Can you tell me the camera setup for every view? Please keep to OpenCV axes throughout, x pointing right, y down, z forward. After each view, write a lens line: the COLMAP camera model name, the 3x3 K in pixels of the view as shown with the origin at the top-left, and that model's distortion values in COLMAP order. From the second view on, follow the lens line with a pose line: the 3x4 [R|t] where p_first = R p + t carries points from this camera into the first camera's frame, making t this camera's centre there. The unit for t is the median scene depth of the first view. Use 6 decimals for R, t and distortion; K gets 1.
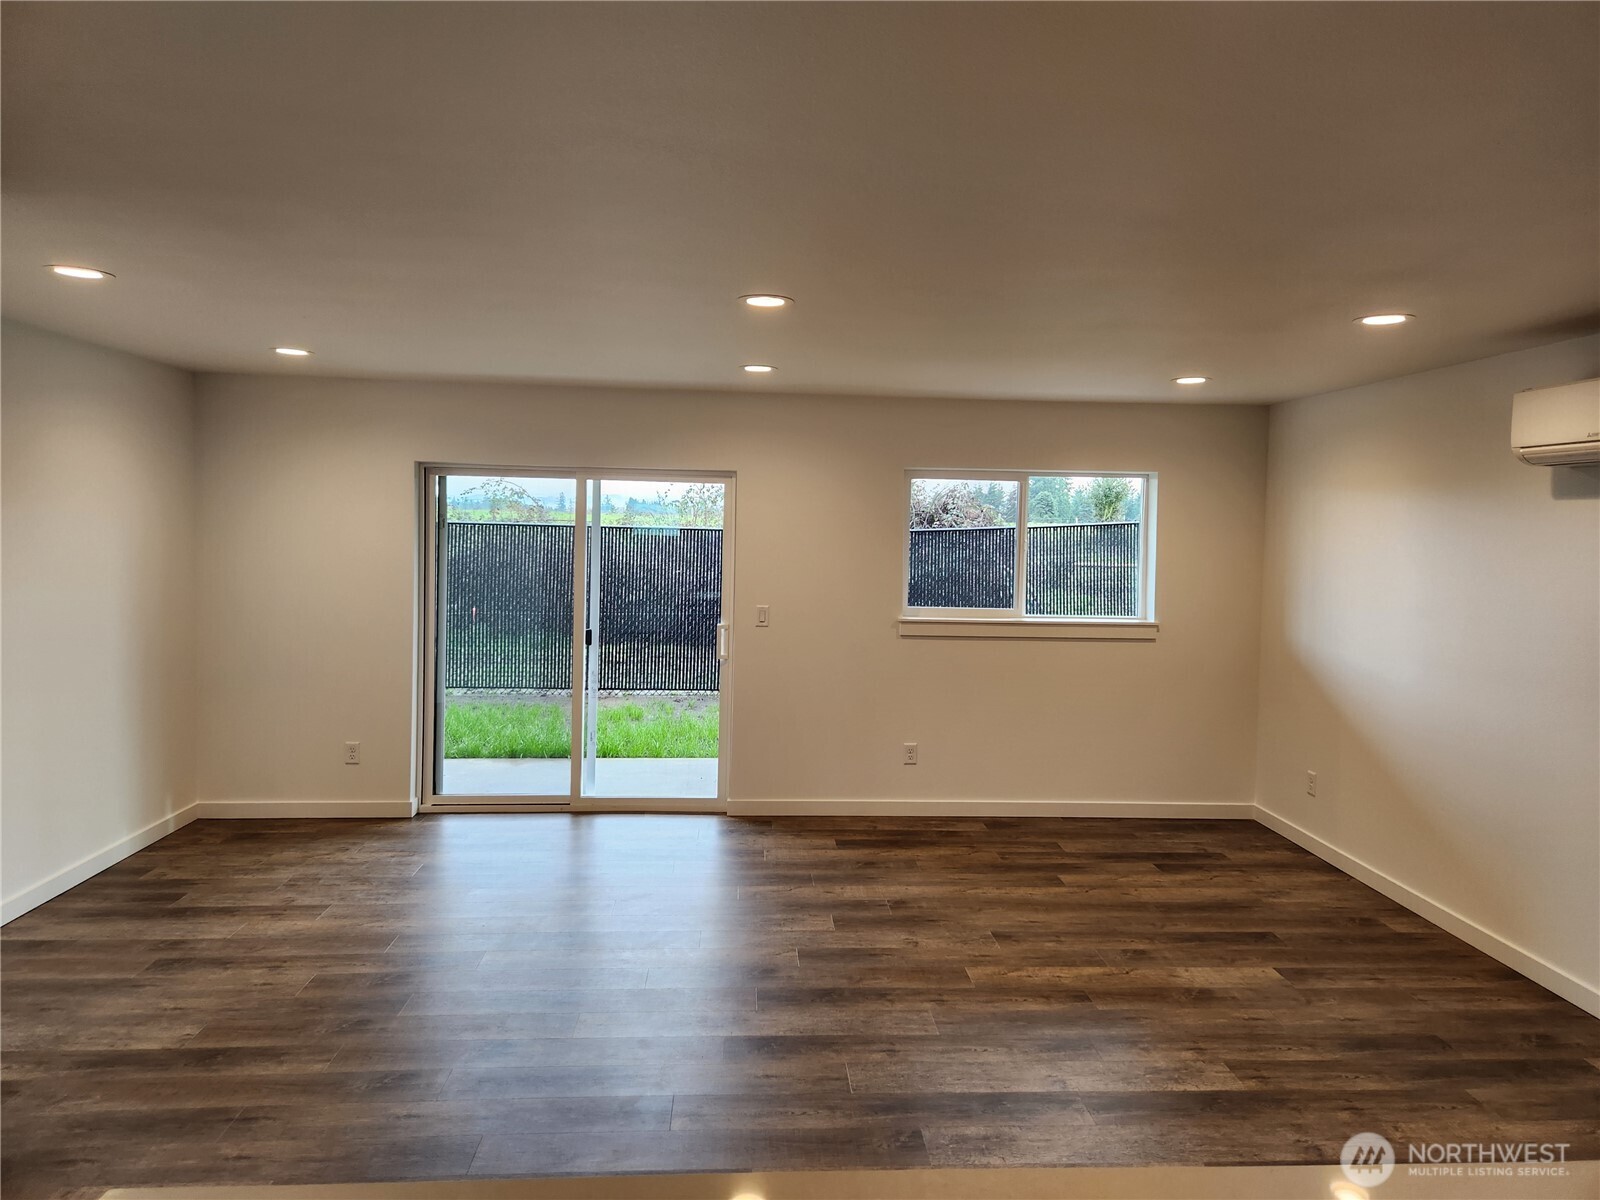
lens RADIAL K [[1075.4, 0, 807.4], [0, 1075.4, 569.3], [0, 0, 1]] dist [0.093925, -0.080000]
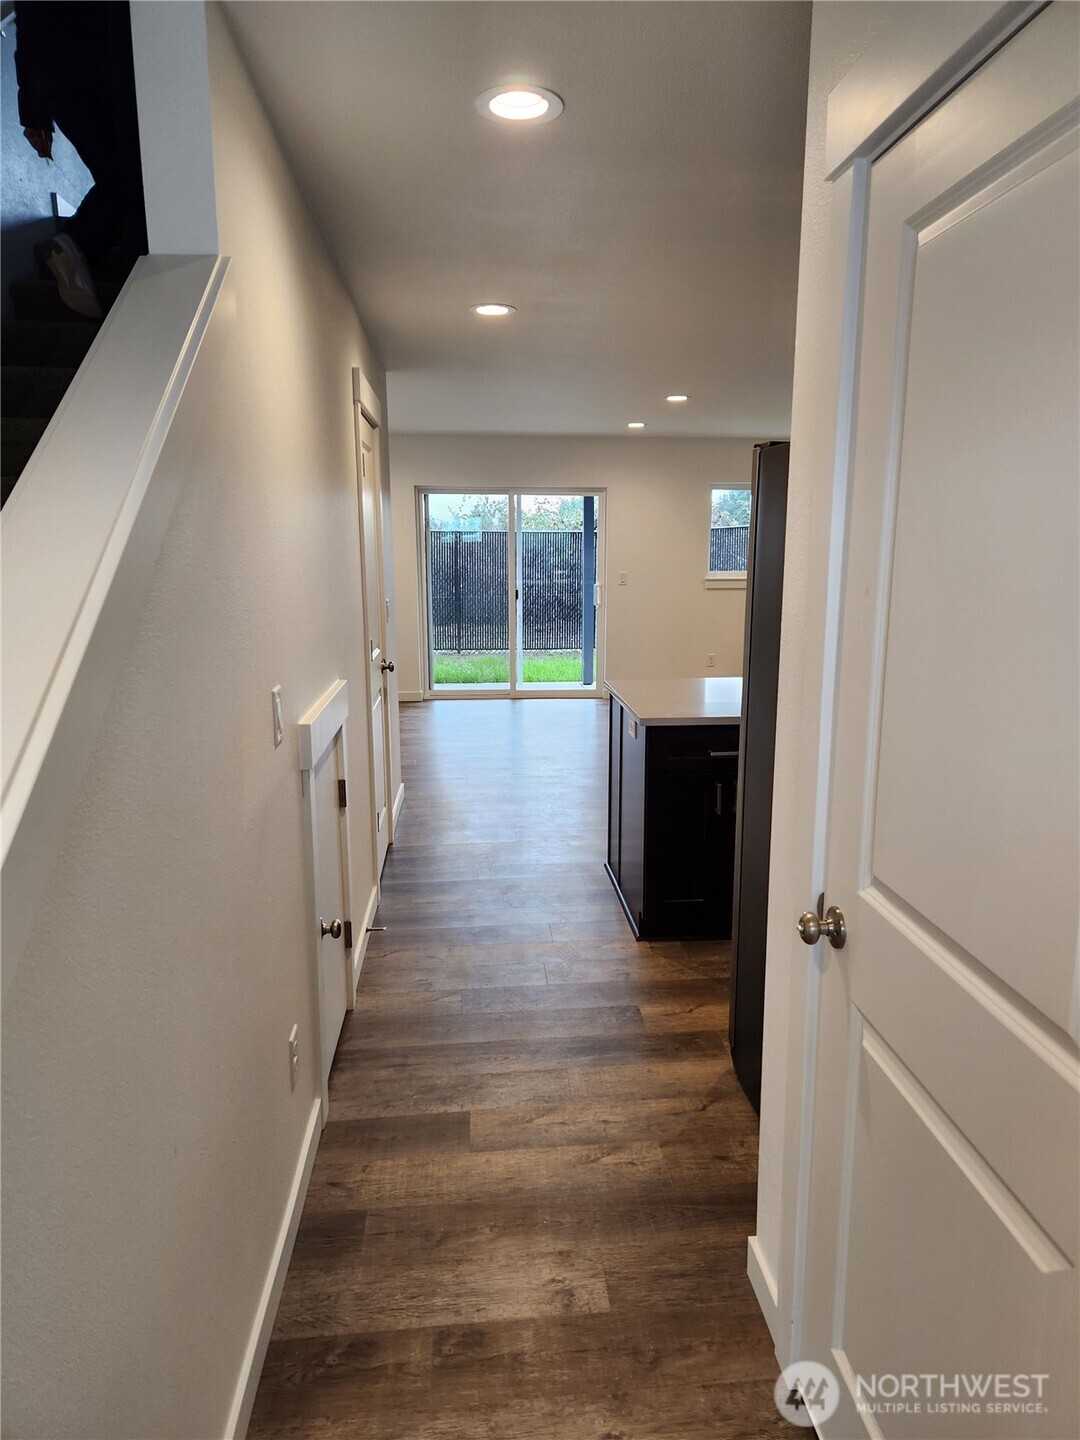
lens RADIAL K [[967.9, 0, 566.9], [0, 967.9, 735.0], [0, 0, 1]] dist [0.093925, -0.080000]
pose [[0.999108, -0.026642, 0.032775, -0.196474], [0.021156, 0.987274, 0.157615, 0.047439], [-0.036557, -0.156781, 0.986957, -0.540974]]
